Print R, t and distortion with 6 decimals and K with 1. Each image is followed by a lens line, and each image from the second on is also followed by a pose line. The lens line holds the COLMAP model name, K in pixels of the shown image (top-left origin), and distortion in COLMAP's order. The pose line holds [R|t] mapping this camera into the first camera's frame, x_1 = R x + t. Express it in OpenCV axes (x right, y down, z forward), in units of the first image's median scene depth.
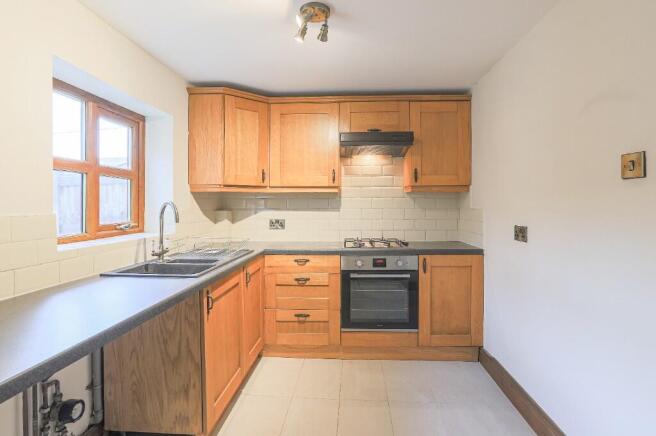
lens RADIAL K [[347.0, 0, 325.1], [0, 347.0, 205.1], [0, 0, 1]] dist [-0.050128, 0.033799]
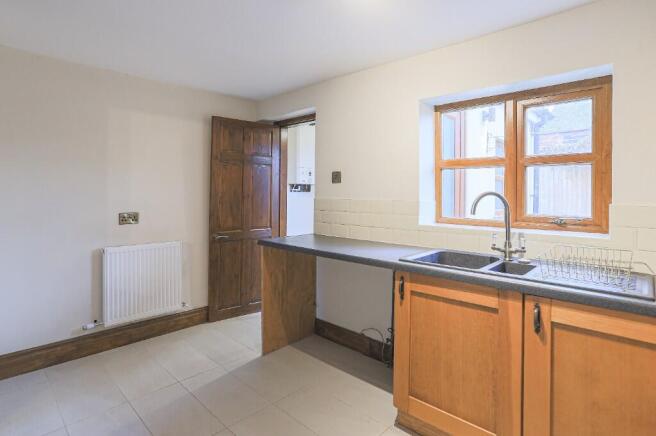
lens RADIAL K [[355.3, 0, 329.0], [0, 355.3, 191.0], [0, 0, 1]] dist [-0.002365, -0.000295]
pose [[-0.620036, -0.002146, -0.784571, 0.413842], [-0.006931, 0.999972, 0.002742, -0.010164], [0.784543, 0.007138, -0.620034, 0.945839]]
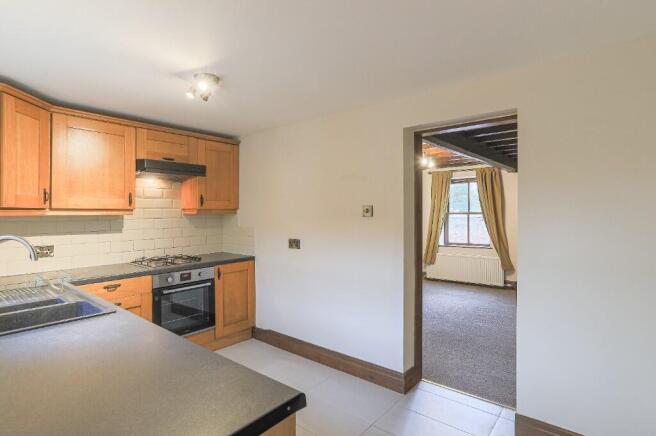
lens RADIAL K [[347.0, 0, 325.1], [0, 347.0, 205.1], [0, 0, 1]] dist [-0.050128, 0.033799]
pose [[0.581367, 0.016591, 0.813472, -0.511333], [0.002338, 0.999754, -0.022061, -0.047009], [-0.813638, 0.014727, 0.581185, -0.053794]]
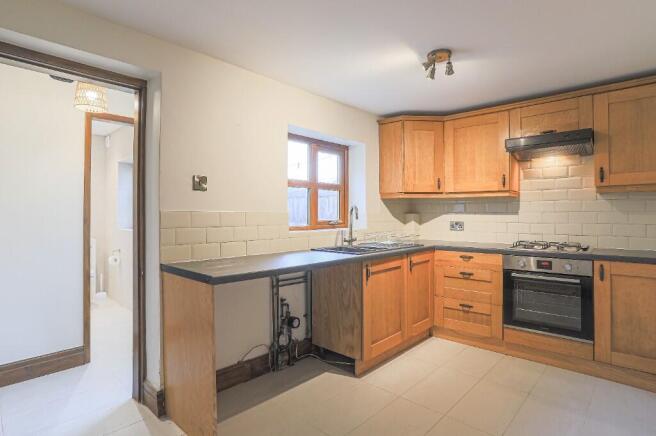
lens RADIAL K [[347.0, 0, 325.1], [0, 347.0, 205.1], [0, 0, 1]] dist [-0.050128, 0.033799]
pose [[0.778332, -0.012936, -0.627720, 0.283627], [-0.003354, 0.999688, -0.024760, 0.020462], [0.627844, 0.021377, 0.778045, -0.167715]]
